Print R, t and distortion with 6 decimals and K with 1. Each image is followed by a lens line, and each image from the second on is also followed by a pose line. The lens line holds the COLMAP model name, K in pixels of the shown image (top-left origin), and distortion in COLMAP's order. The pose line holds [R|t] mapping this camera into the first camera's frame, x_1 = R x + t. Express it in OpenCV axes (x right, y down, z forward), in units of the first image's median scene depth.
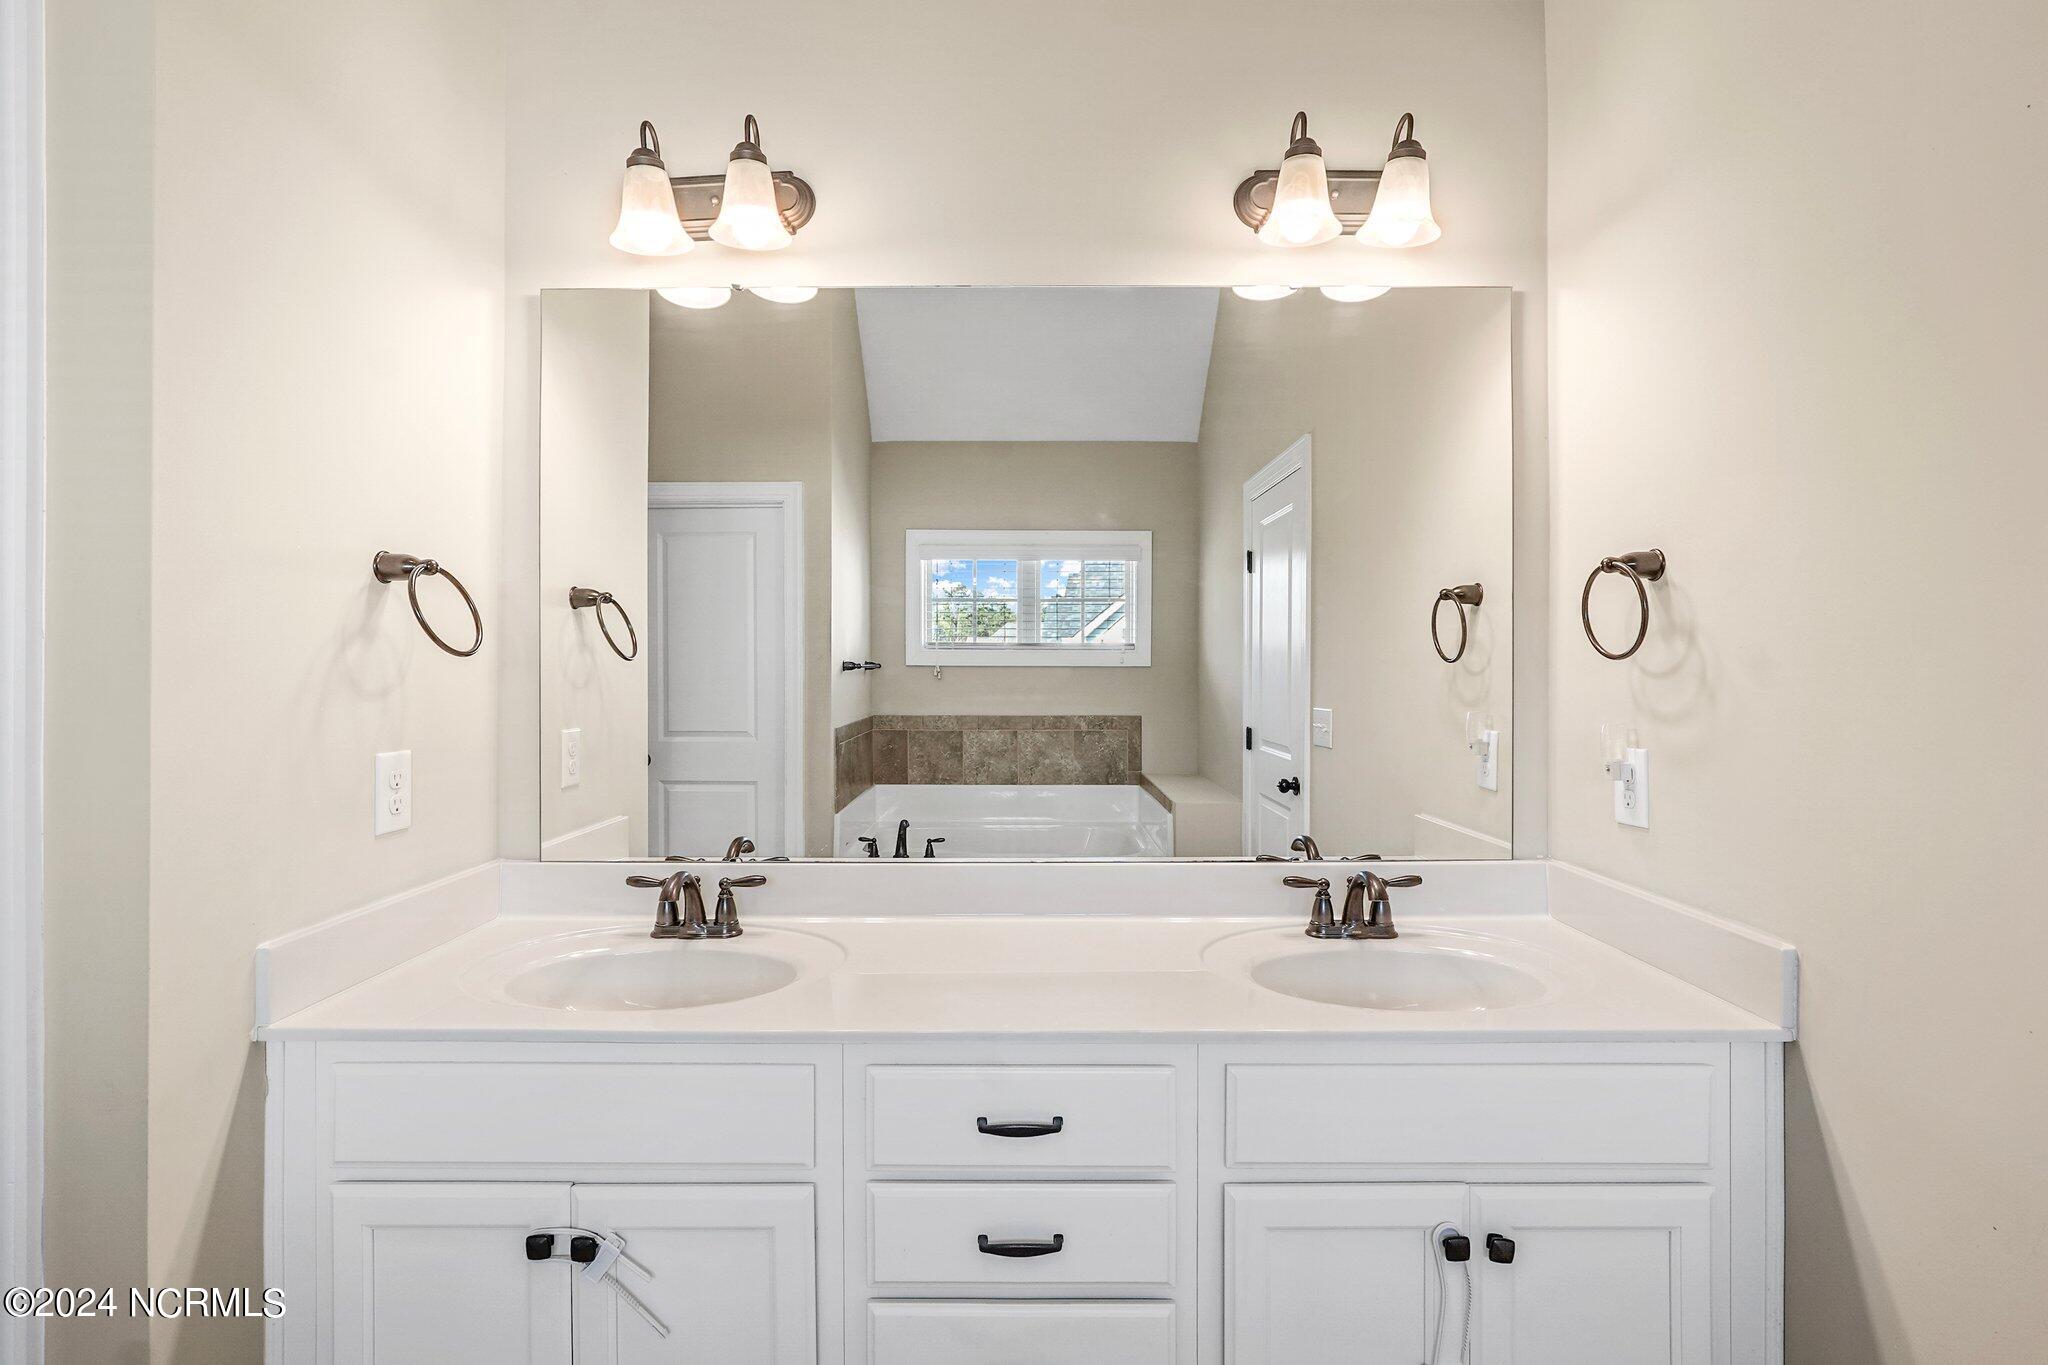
lens RADIAL K [[941.8, 0, 1032.1], [0, 941.8, 675.5], [0, 0, 1]] dist [-0.020458, 0.010915]
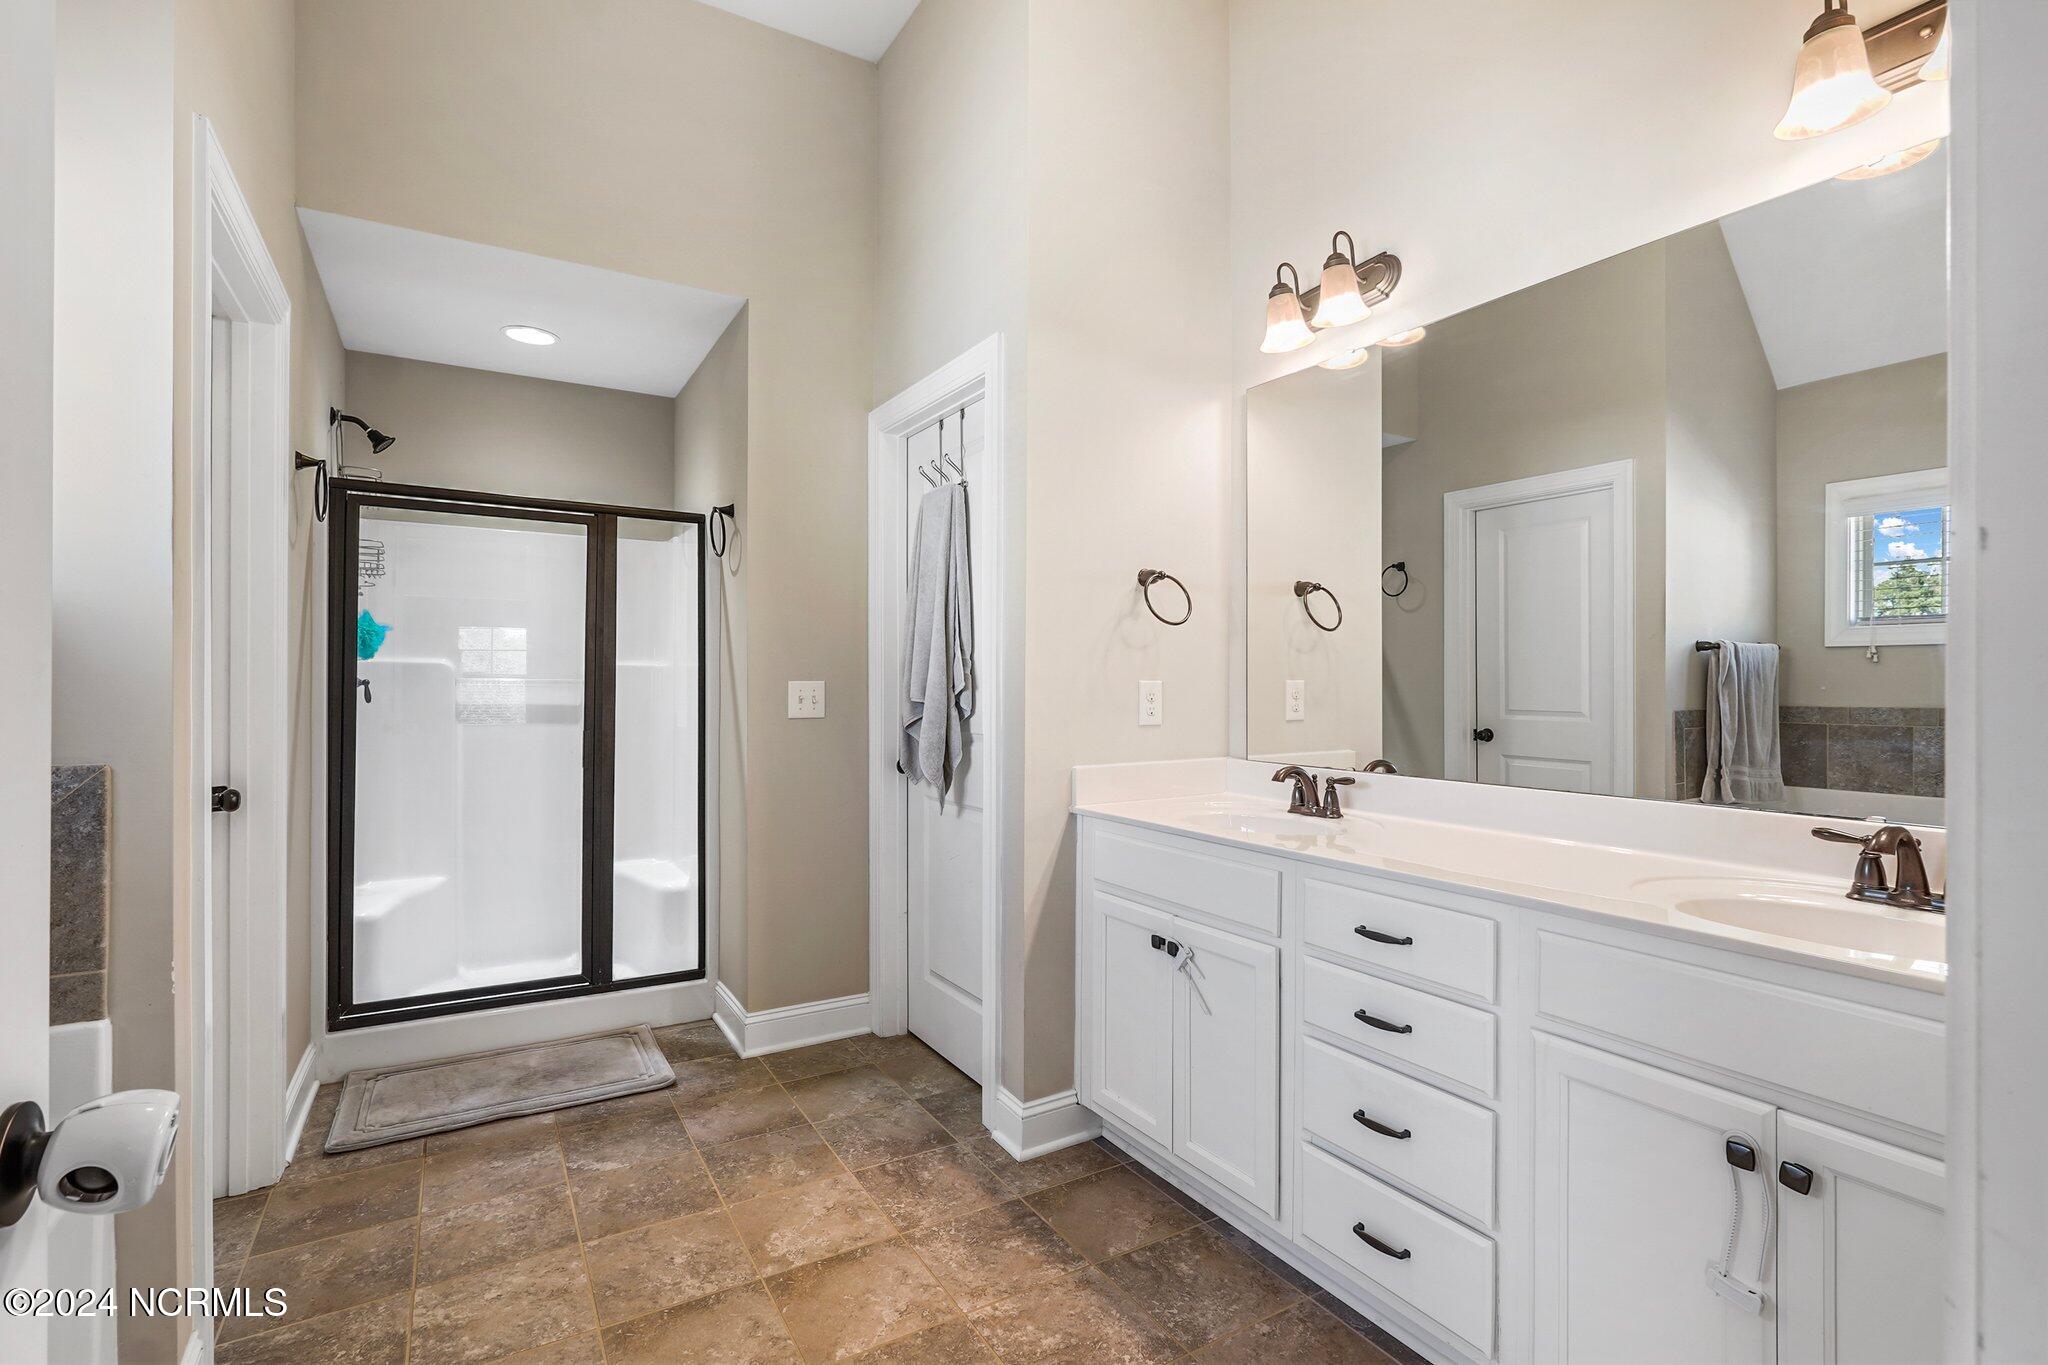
lens RADIAL K [[941.8, 0, 1032.1], [0, 941.8, 675.5], [0, 0, 1]] dist [-0.020458, 0.010915]
pose [[0.531865, -0.002571, -0.846825, 0.628680], [-0.004163, 0.999975, -0.005651, 0.073059], [0.846819, 0.006531, 0.531841, -0.128887]]
